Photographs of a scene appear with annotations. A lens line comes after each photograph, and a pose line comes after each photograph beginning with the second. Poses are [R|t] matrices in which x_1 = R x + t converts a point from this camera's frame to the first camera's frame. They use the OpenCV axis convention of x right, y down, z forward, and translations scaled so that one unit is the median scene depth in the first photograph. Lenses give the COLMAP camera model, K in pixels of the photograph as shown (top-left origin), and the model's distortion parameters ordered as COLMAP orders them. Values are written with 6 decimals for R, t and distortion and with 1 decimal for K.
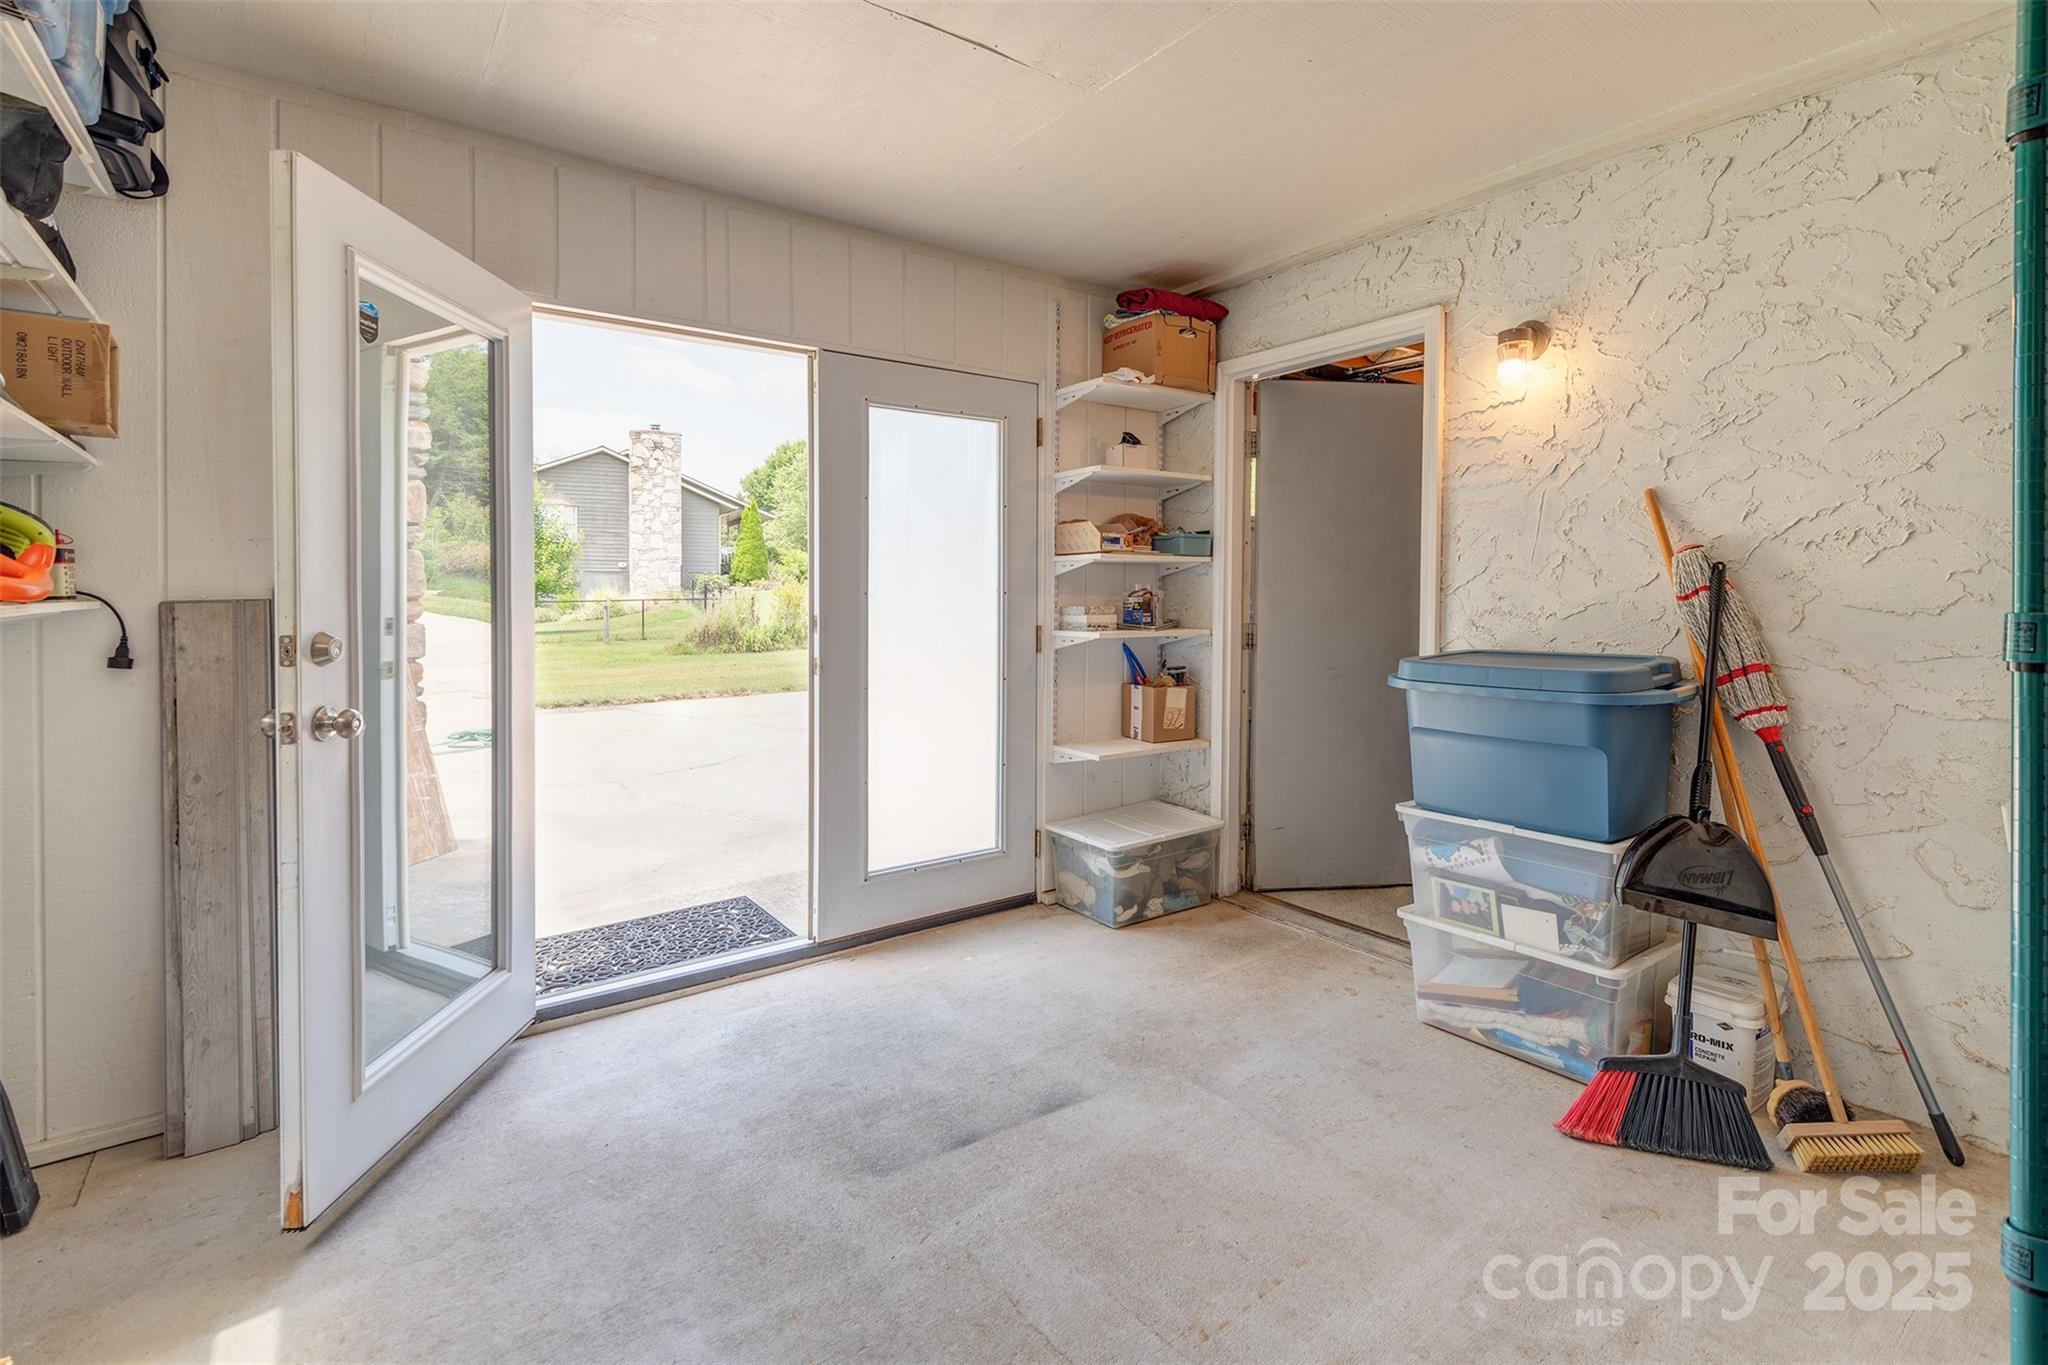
lens RADIAL K [[970.2, 0, 1024.5], [0, 970.2, 595.0], [0, 0, 1]] dist [0.002323, -0.000792]
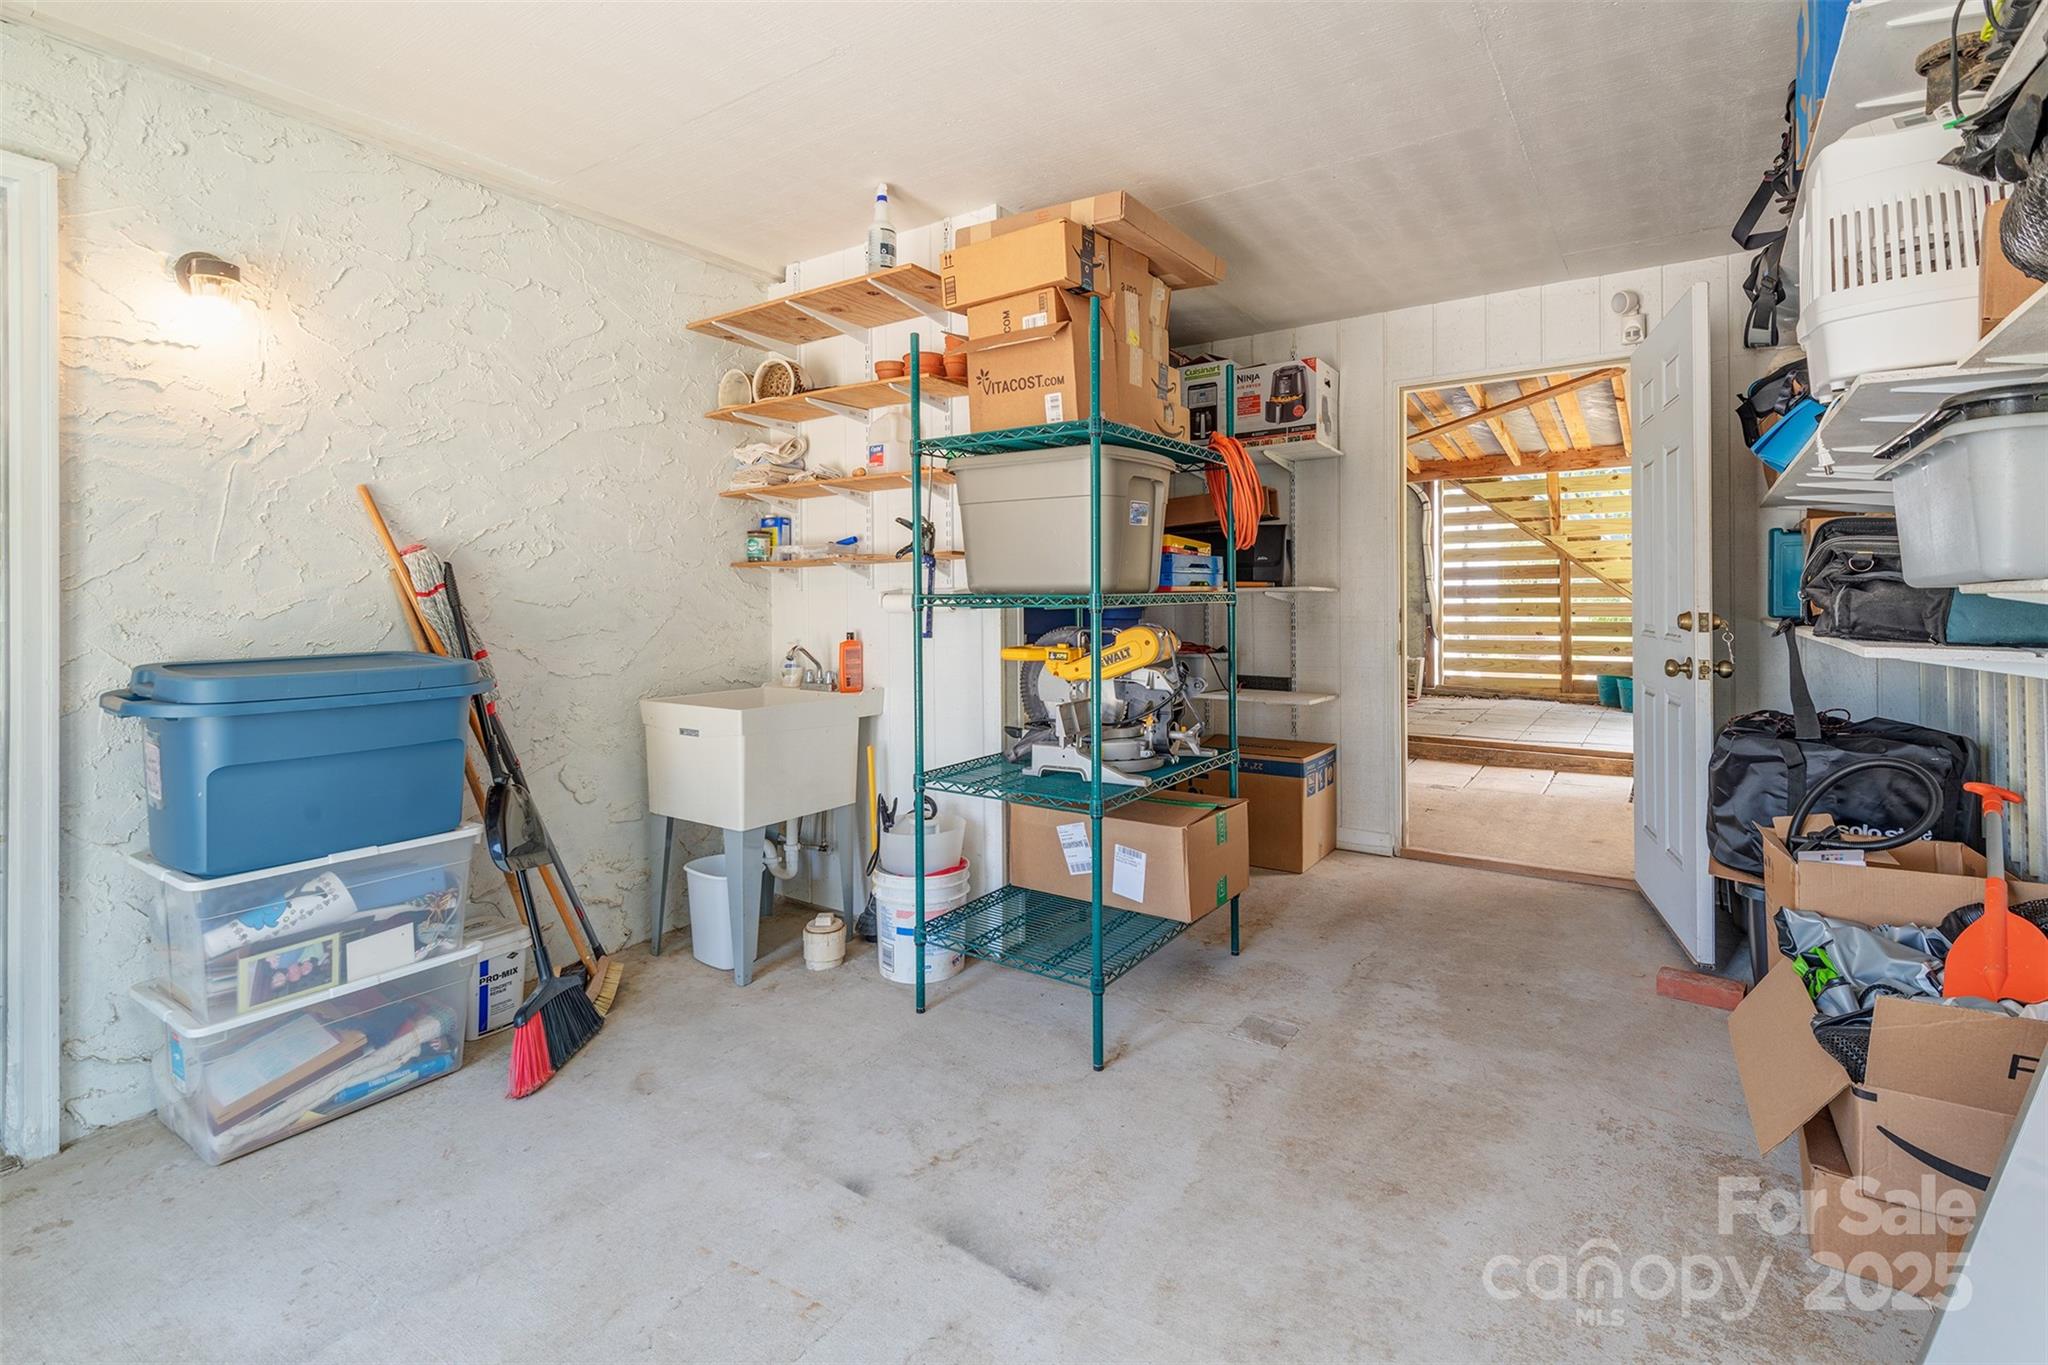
lens RADIAL K [[970.2, 0, 1024.5], [0, 970.2, 595.0], [0, 0, 1]] dist [0.002323, -0.000792]
pose [[-0.336202, 0.007618, 0.941759, -0.529454], [0.005626, 0.999966, -0.006080, 0.013580], [-0.941773, 0.003254, -0.336233, 0.706857]]
